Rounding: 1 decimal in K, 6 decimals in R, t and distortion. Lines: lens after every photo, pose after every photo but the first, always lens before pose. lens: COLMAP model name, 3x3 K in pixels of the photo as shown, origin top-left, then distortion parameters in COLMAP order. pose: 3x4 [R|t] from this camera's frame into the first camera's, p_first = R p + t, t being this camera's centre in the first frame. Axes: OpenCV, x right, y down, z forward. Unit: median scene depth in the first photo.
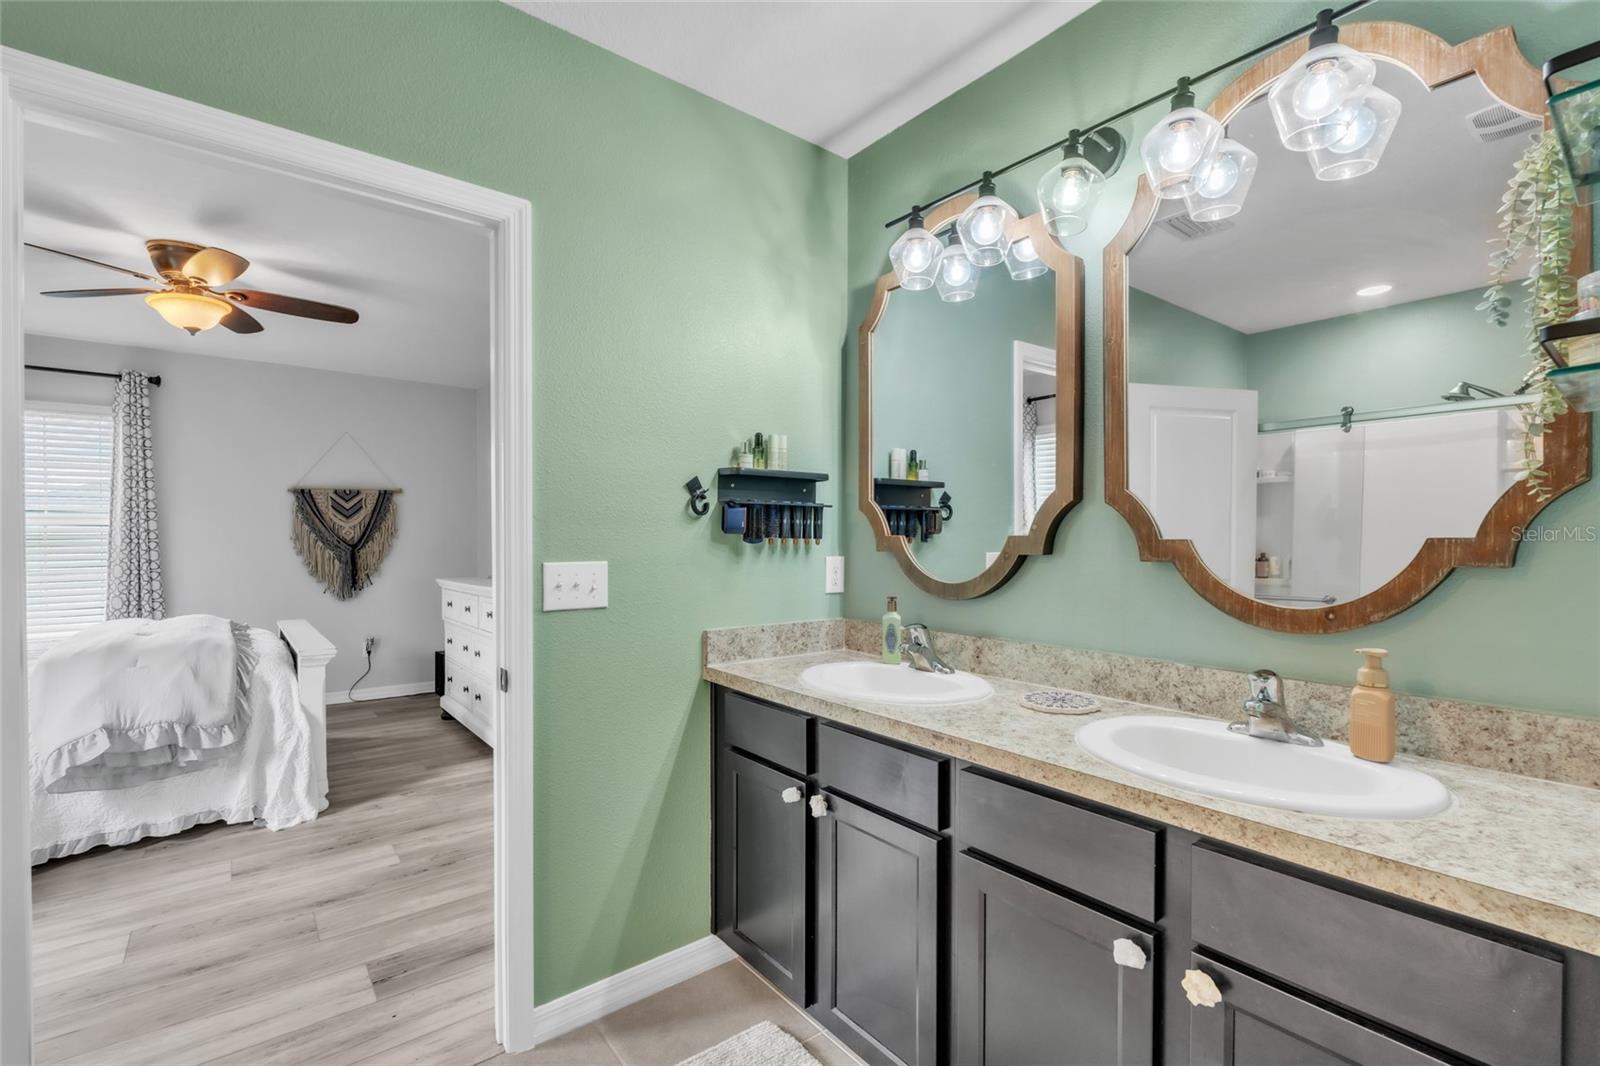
lens RADIAL K [[698.0, 0, 800.3], [0, 698.0, 546.2], [0, 0, 1]] dist [-0.000648, -0.000145]
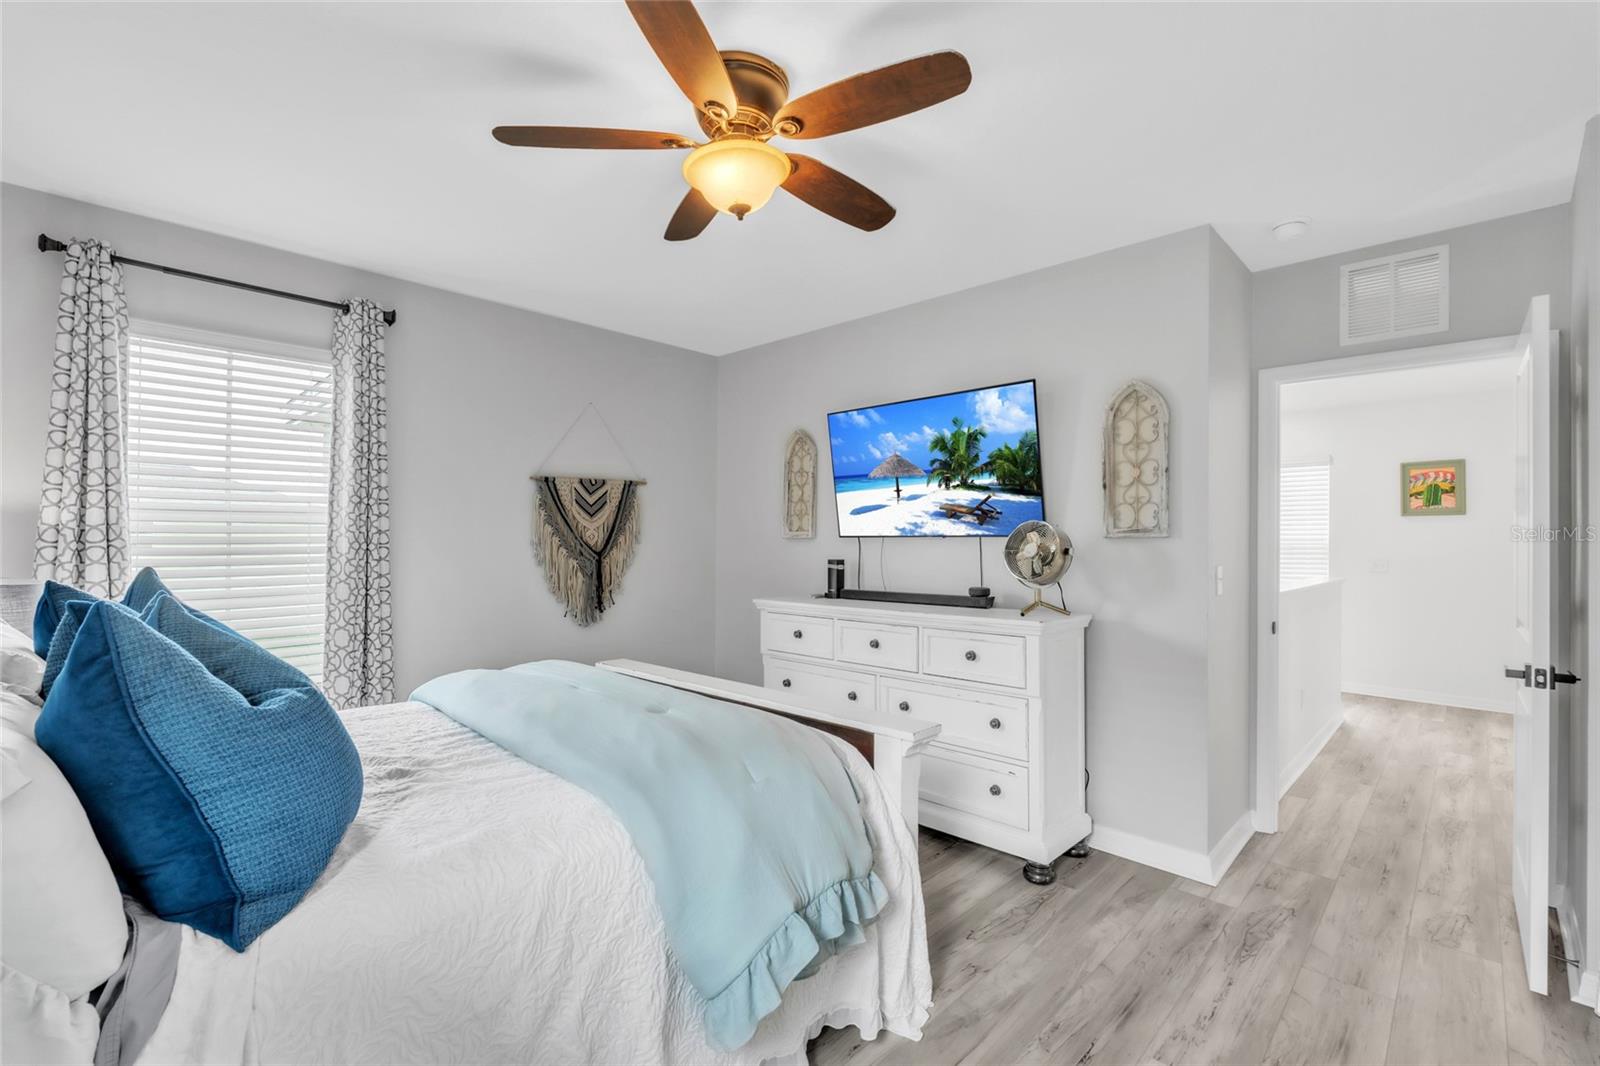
lens RADIAL K [[698.0, 0, 802.4], [0, 698.0, 532.6], [0, 0, 1]] dist [-0.000648, -0.000145]
pose [[0.992830, 0.009266, 0.119173, -0.508406], [-0.006401, 0.999682, -0.024409, -0.005878], [-0.119361, 0.023471, 0.992573, 0.223950]]
